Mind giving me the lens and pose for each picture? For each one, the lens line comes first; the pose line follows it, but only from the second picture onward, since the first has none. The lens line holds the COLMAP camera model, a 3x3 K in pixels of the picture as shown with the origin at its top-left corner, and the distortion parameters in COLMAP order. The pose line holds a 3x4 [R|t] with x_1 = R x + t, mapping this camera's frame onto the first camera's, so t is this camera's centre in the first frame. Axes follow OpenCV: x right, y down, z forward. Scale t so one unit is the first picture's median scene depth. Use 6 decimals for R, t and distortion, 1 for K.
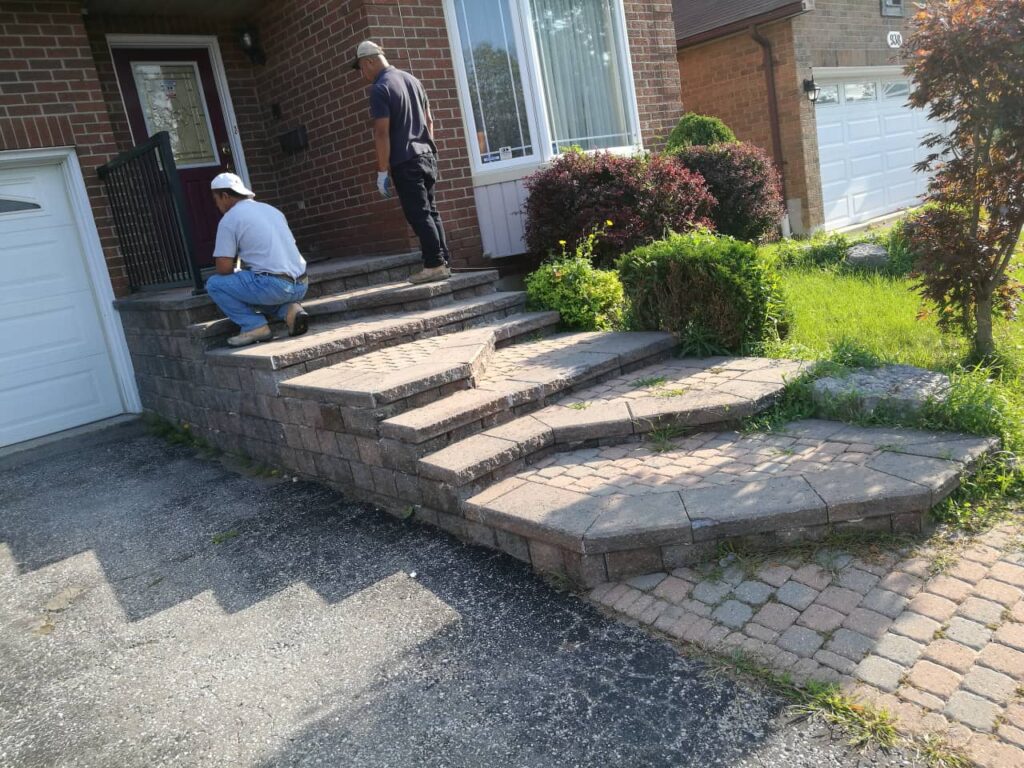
lens RADIAL K [[810.9, 0, 510.6], [0, 810.9, 384.2], [0, 0, 1]] dist [-0.016571, 0.021315]
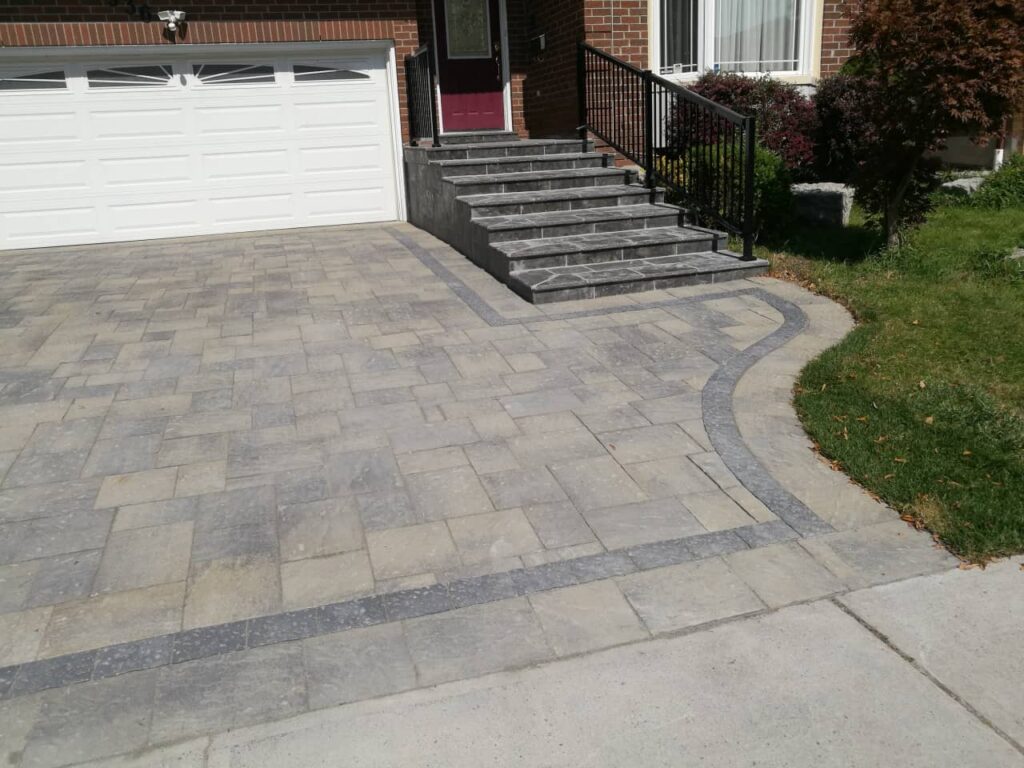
lens RADIAL K [[810.9, 0, 527.0], [0, 810.9, 368.1], [0, 0, 1]] dist [-0.016571, 0.021315]
pose [[0.907695, 0.221681, -0.356296, 0.346947], [-0.182951, 0.973187, 0.139416, 0.050488], [0.377648, -0.061362, 0.923914, -0.338088]]
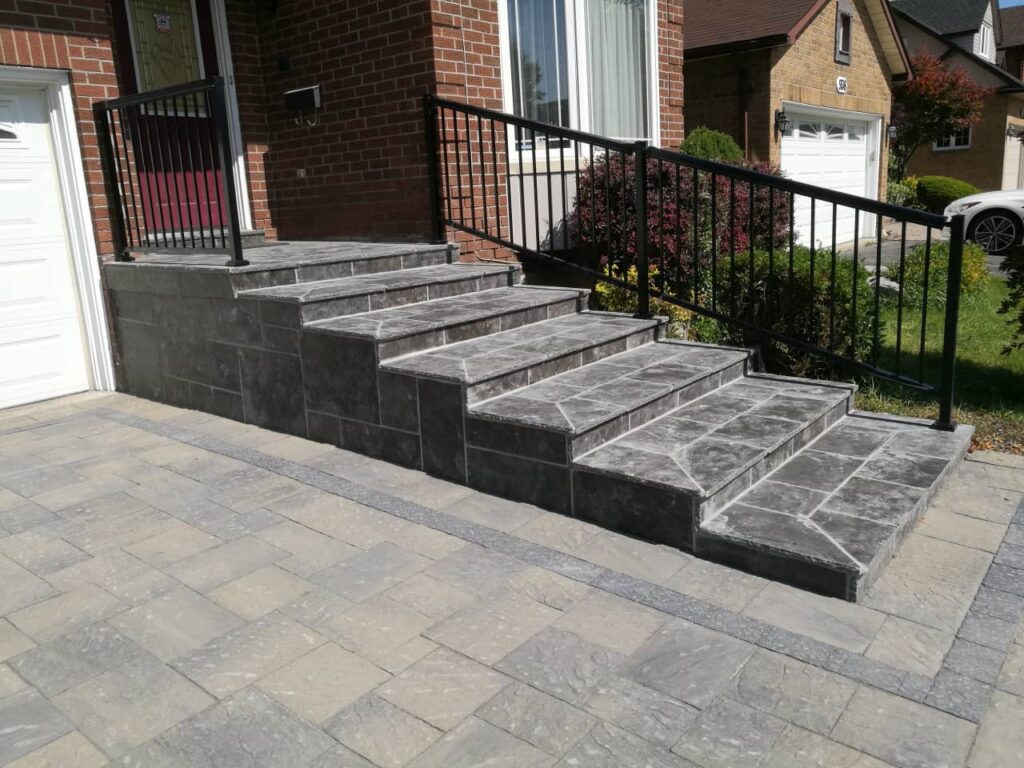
lens RADIAL K [[810.9, 0, 514.8], [0, 810.9, 391.2], [0, 0, 1]] dist [-0.016571, 0.021315]
pose [[0.979982, 0.067278, 0.187375, -0.194371], [-0.067441, 0.997708, -0.005515, 0.012695], [-0.187316, -0.007233, 0.982273, 0.069228]]
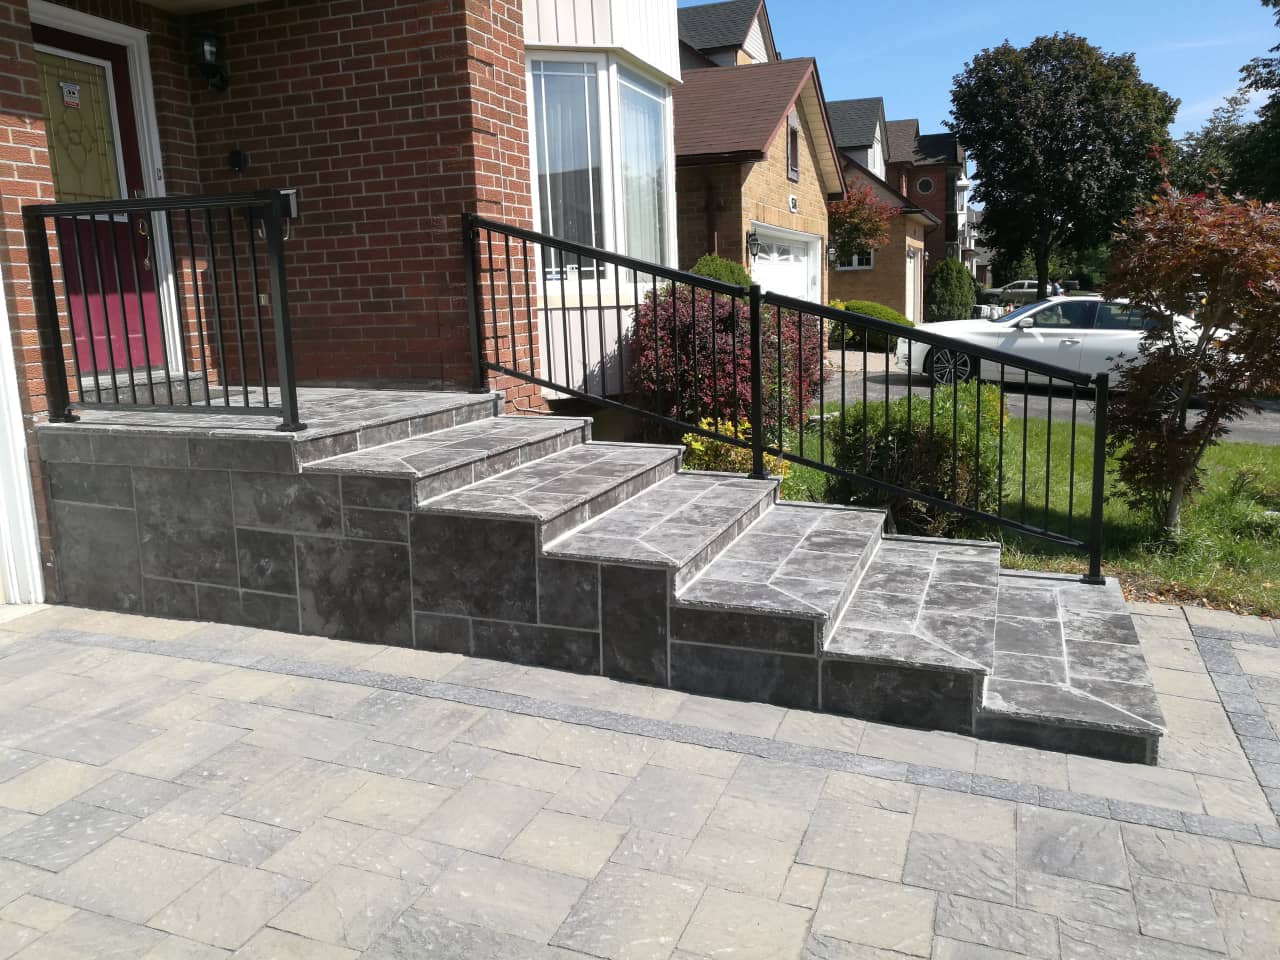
lens RADIAL K [[1013.6, 0, 645.1], [0, 1013.6, 486.9], [0, 0, 1]] dist [-0.016571, 0.021315]
pose [[0.873474, 0.043590, 0.484916, -0.419191], [-0.006704, 0.996967, -0.077542, 0.005301], [-0.486825, 0.064480, 0.871116, 0.103516]]
